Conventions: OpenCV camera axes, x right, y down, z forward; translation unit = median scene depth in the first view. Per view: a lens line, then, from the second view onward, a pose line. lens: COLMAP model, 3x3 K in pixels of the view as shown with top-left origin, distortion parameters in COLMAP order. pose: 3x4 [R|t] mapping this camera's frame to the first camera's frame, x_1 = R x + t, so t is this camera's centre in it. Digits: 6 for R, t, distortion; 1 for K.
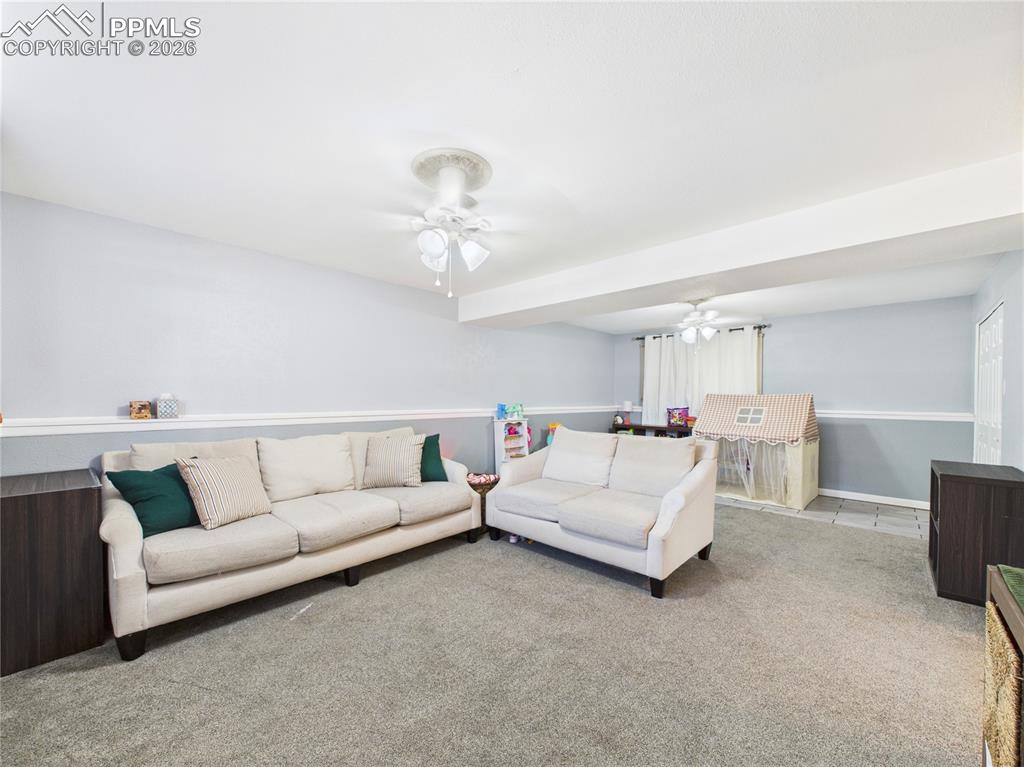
lens RADIAL K [[407.7, 0, 513.3], [0, 407.7, 401.6], [0, 0, 1]] dist [-0.001251, -0.000292]
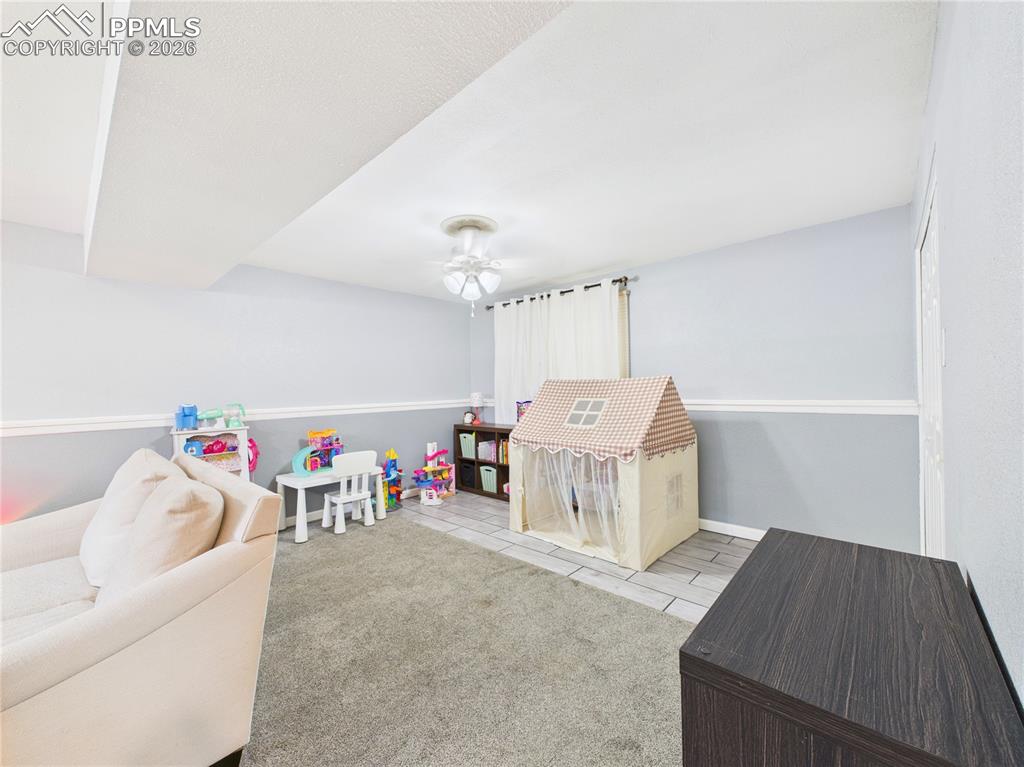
lens RADIAL K [[409.8, 0, 512.5], [0, 409.8, 391.2], [0, 0, 1]] dist [-0.001084, -0.000170]
pose [[0.999469, -0.029292, 0.014259, 0.462027], [0.029313, 0.999569, -0.001316, -0.001333], [-0.014214, 0.001733, 0.999897, 0.356567]]
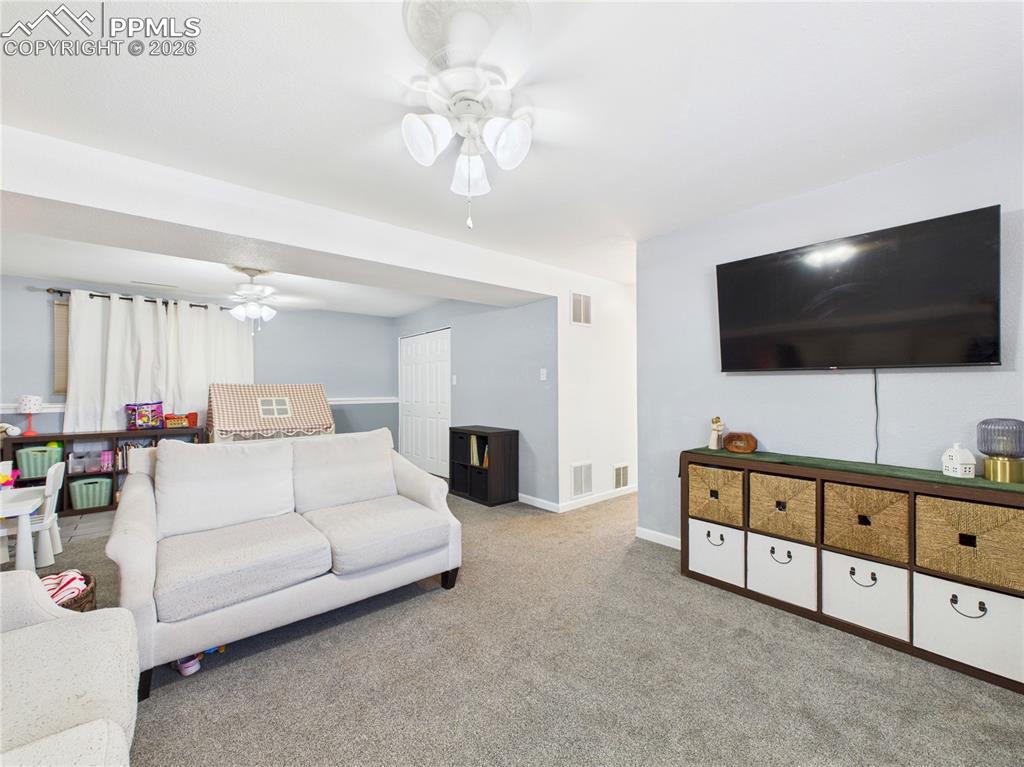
lens RADIAL K [[422.5, 0, 509.4], [0, 422.5, 388.4], [0, 0, 1]] dist [-0.001252, 0.000174]
pose [[0.114946, -0.009383, 0.993327, -0.322460], [0.014475, 0.999865, 0.007770, -0.007848], [-0.993266, 0.013485, 0.115066, 0.358373]]
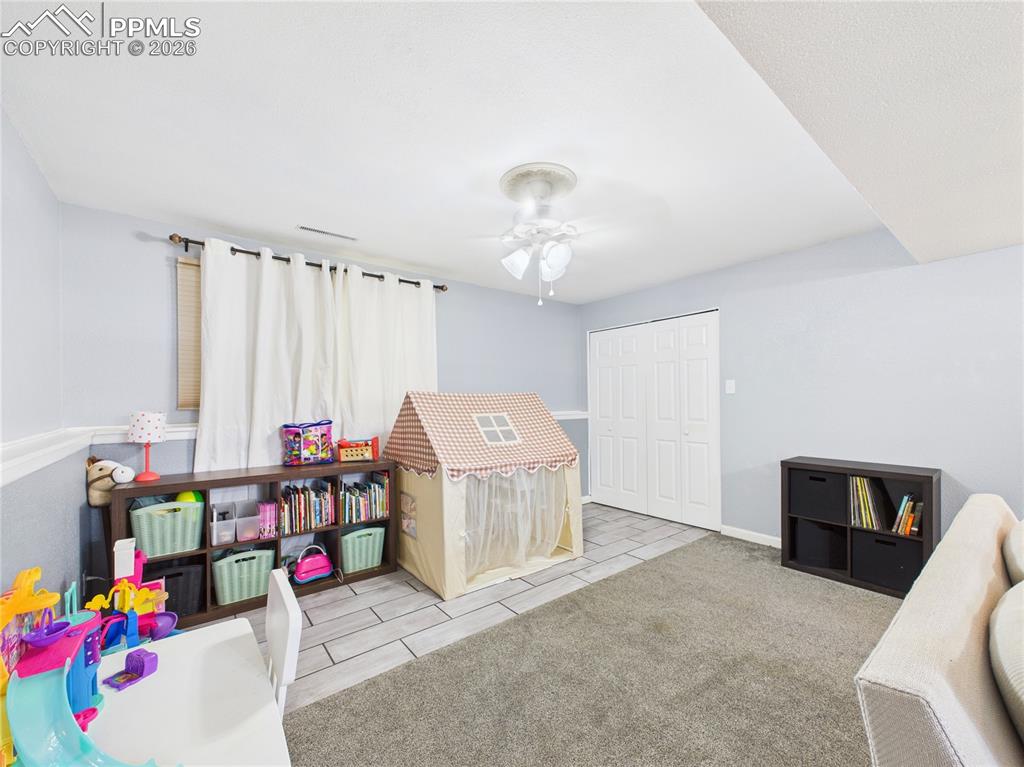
lens RADIAL K [[407.7, 0, 513.3], [0, 407.7, 401.6], [0, 0, 1]] dist [-0.001251, -0.000292]
pose [[0.148365, -0.013453, 0.988841, -0.011936], [0.017060, 0.999793, 0.011042, -0.011168], [-0.988786, 0.015232, 0.148563, 0.897496]]
